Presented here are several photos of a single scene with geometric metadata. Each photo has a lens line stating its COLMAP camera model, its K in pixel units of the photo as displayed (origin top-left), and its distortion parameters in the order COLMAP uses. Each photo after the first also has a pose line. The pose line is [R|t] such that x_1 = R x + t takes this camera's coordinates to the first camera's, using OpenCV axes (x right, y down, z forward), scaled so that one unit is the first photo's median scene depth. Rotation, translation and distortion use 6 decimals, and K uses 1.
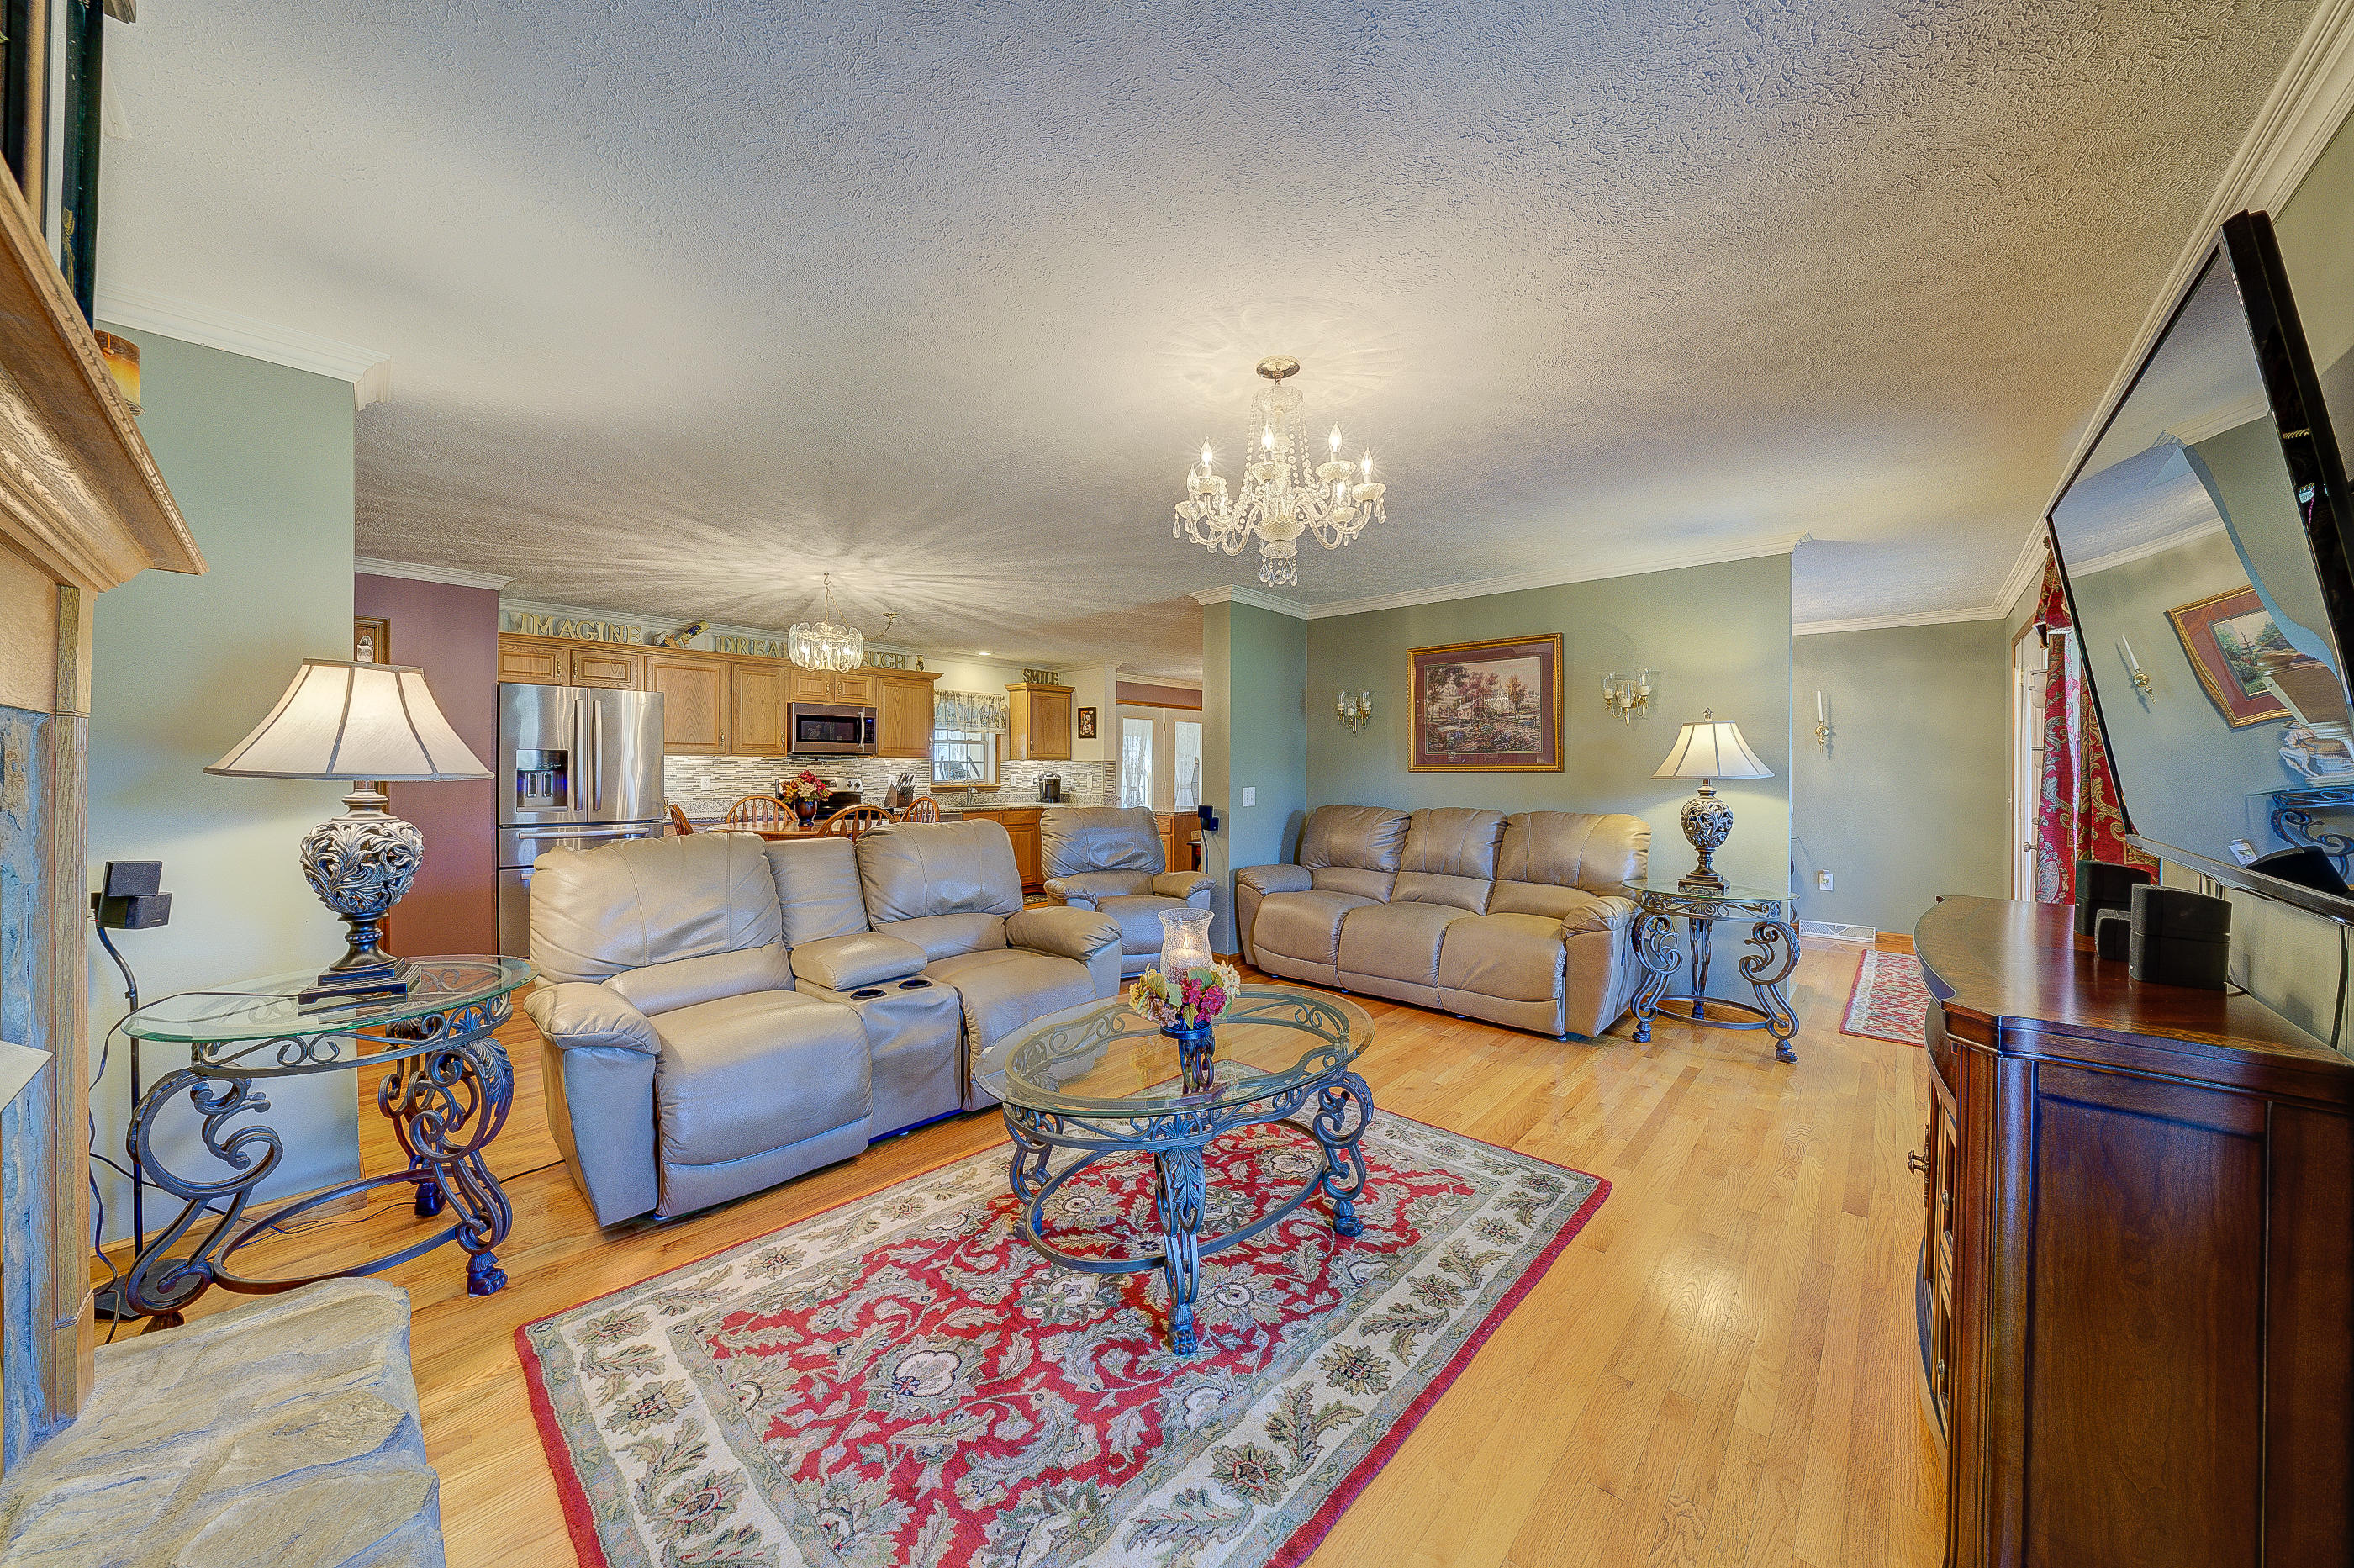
lens RADIAL K [[813.5, 0, 1169.6], [0, 813.5, 766.6], [0, 0, 1]] dist [-0.019278, 0.004122]
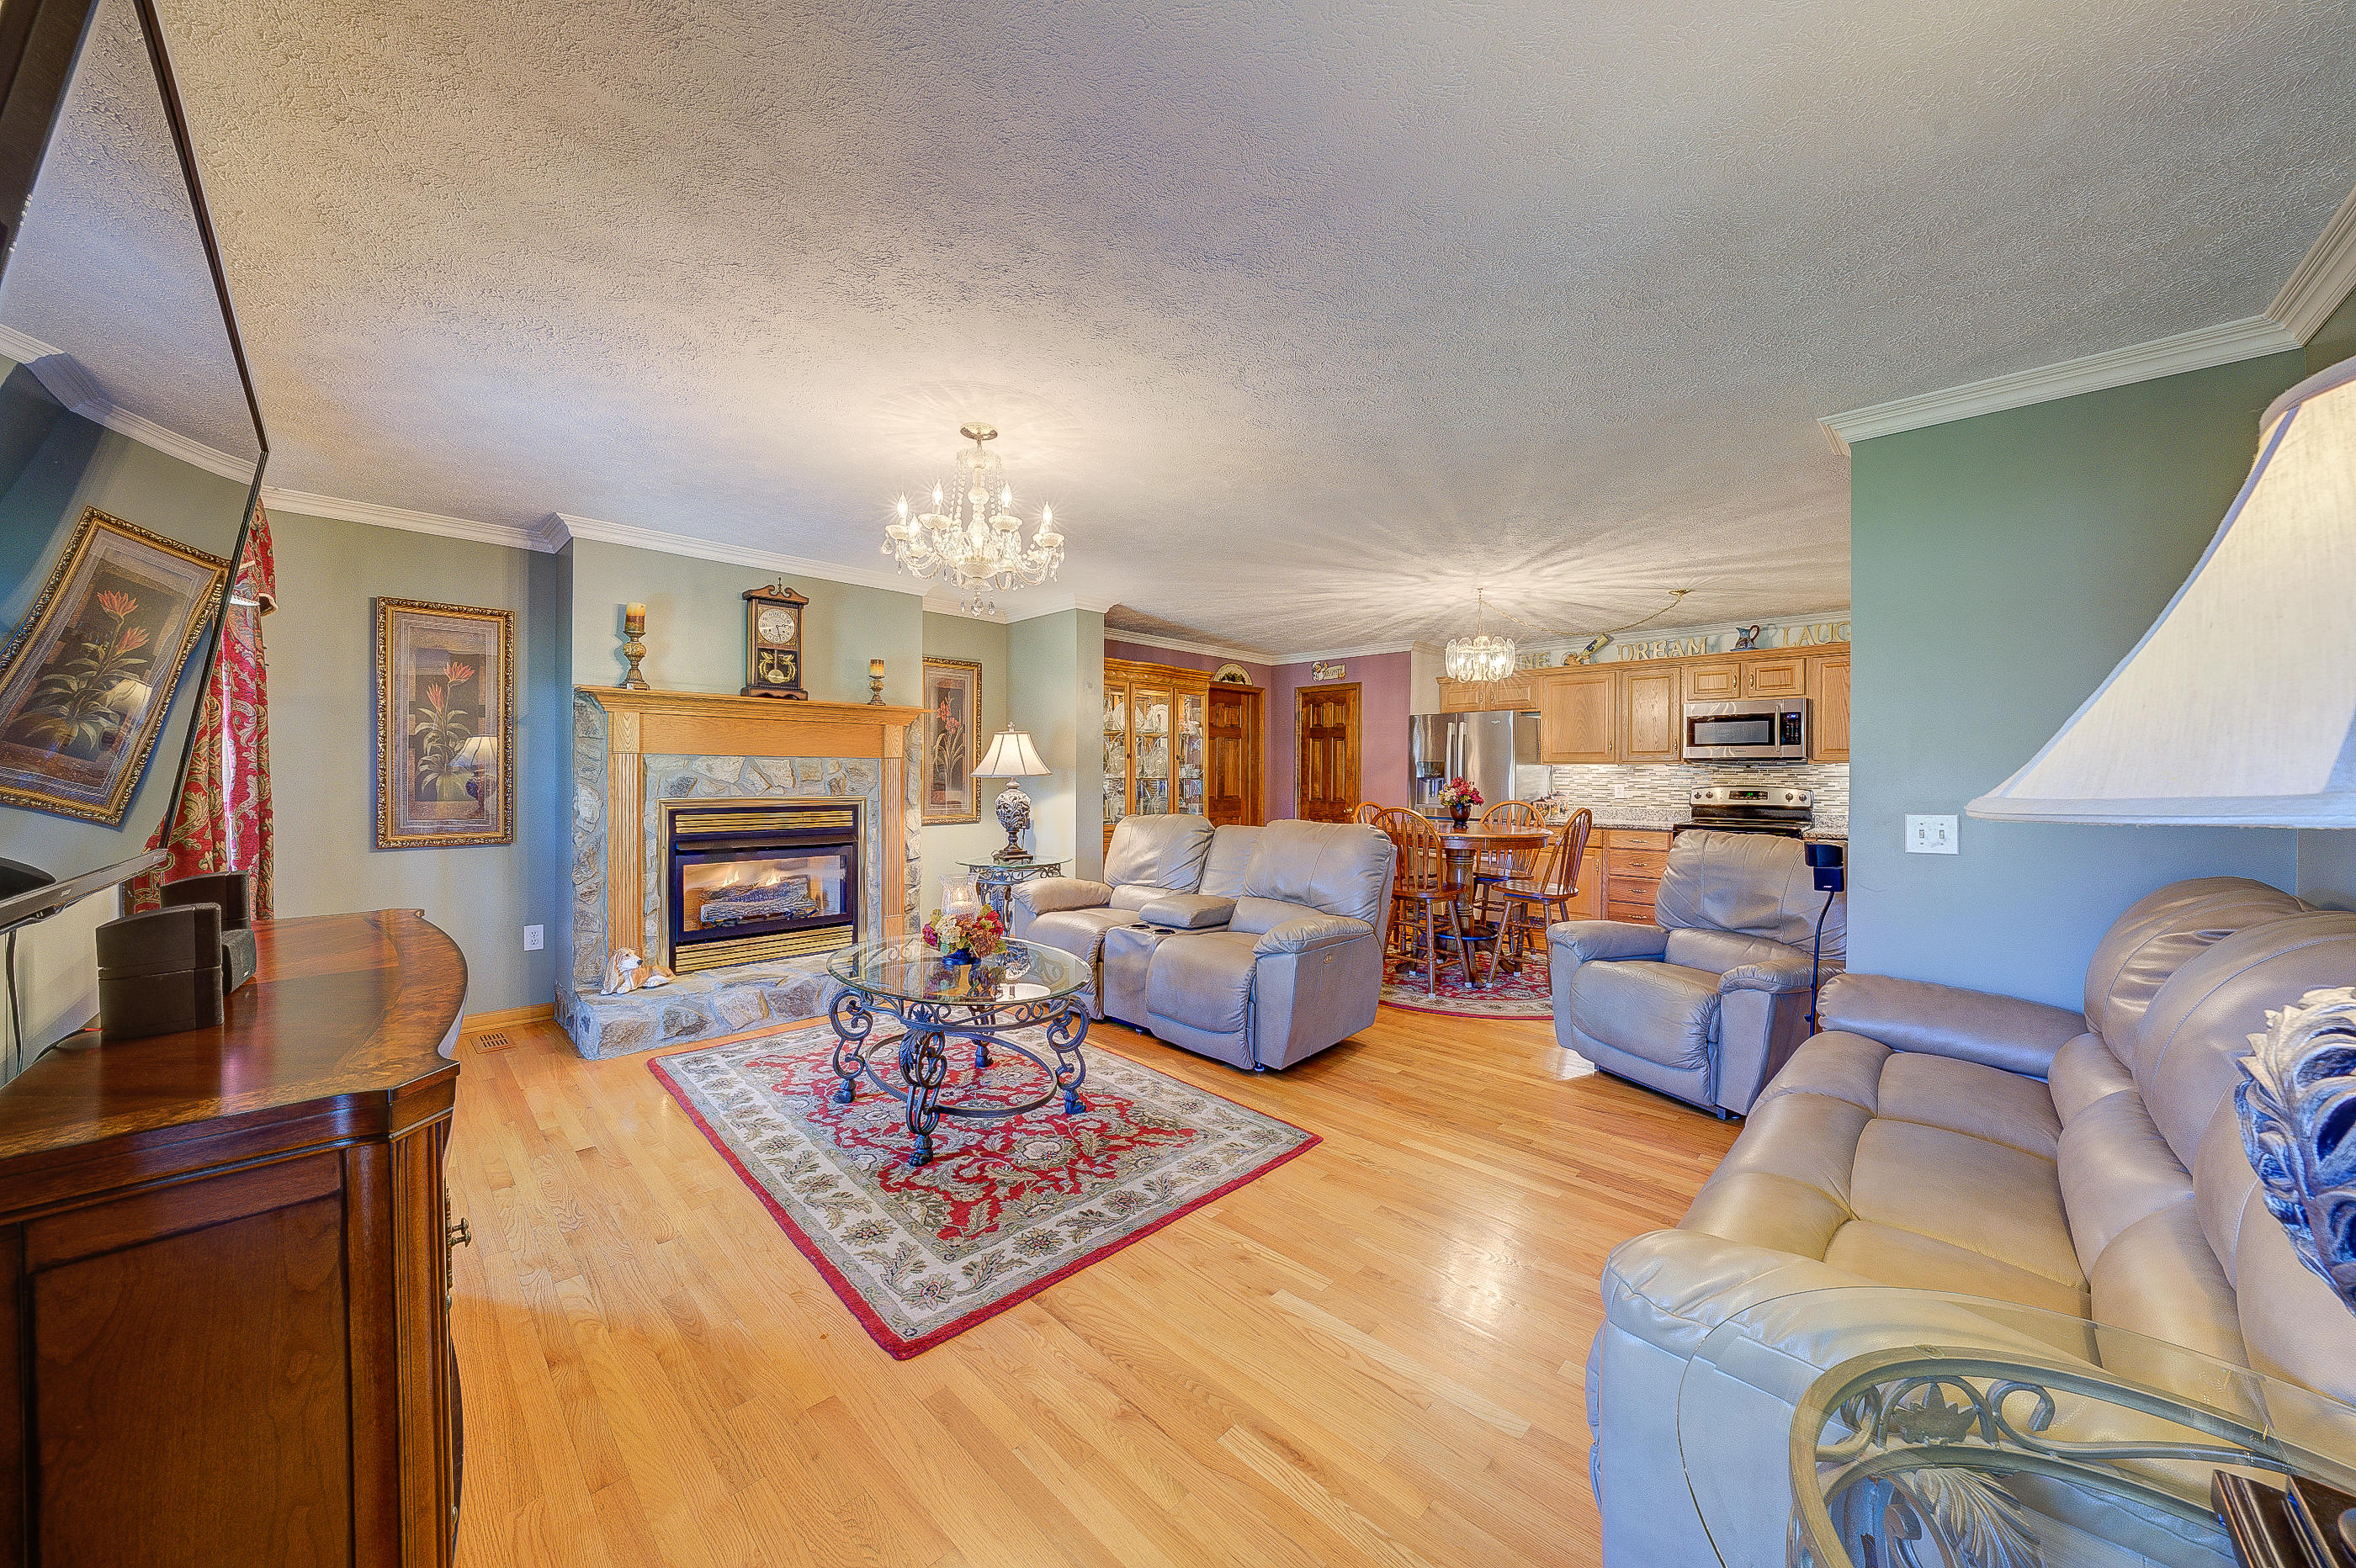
lens RADIAL K [[814.0, 0, 1176.7], [0, 814.0, 779.5], [0, 0, 1]] dist [-0.019278, 0.004122]
pose [[-0.029729, 0.004547, -0.999548, 0.605814], [-0.003337, 0.999984, 0.004648, 0.003961], [0.999552, 0.003474, -0.029713, 0.614487]]
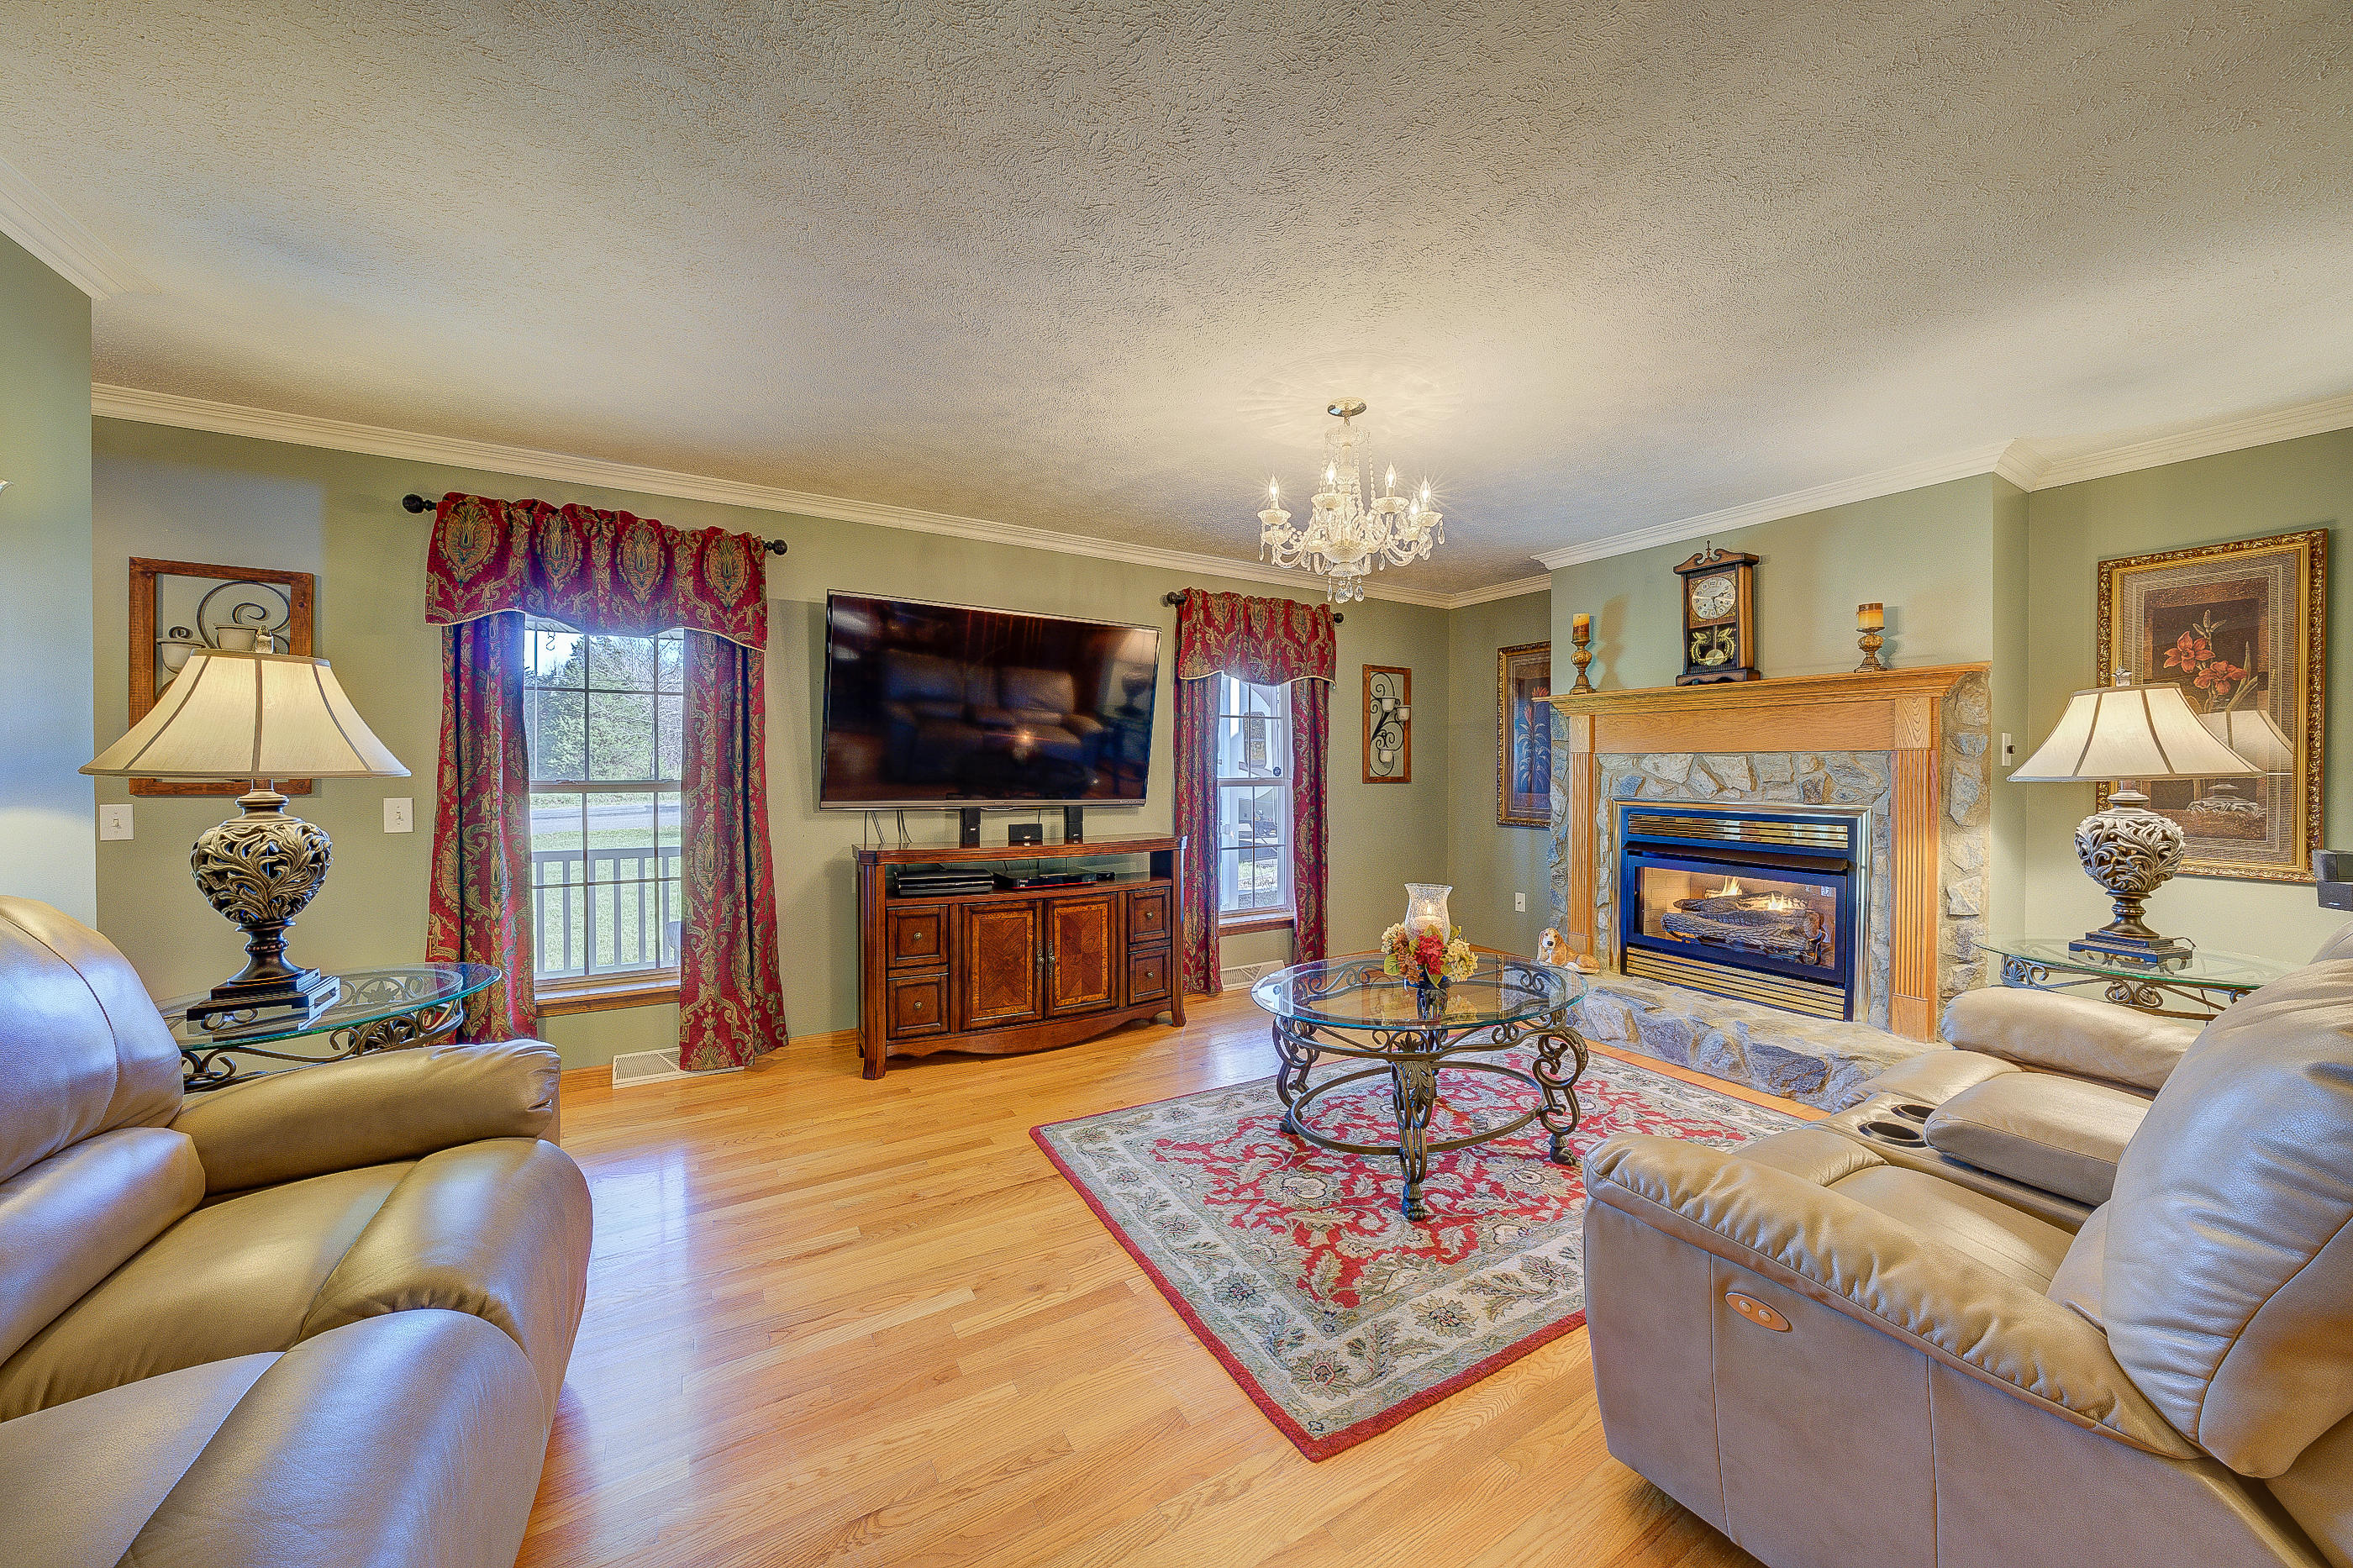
lens RADIAL K [[813.1, 0, 1169.6], [0, 813.1, 765.2], [0, 0, 1]] dist [-0.019278, 0.004122]
pose [[-0.956923, -0.008894, 0.290204, 0.016804], [-0.010062, 0.999946, -0.002532, 0.002978], [-0.290166, -0.005343, -0.956961, 0.992430]]
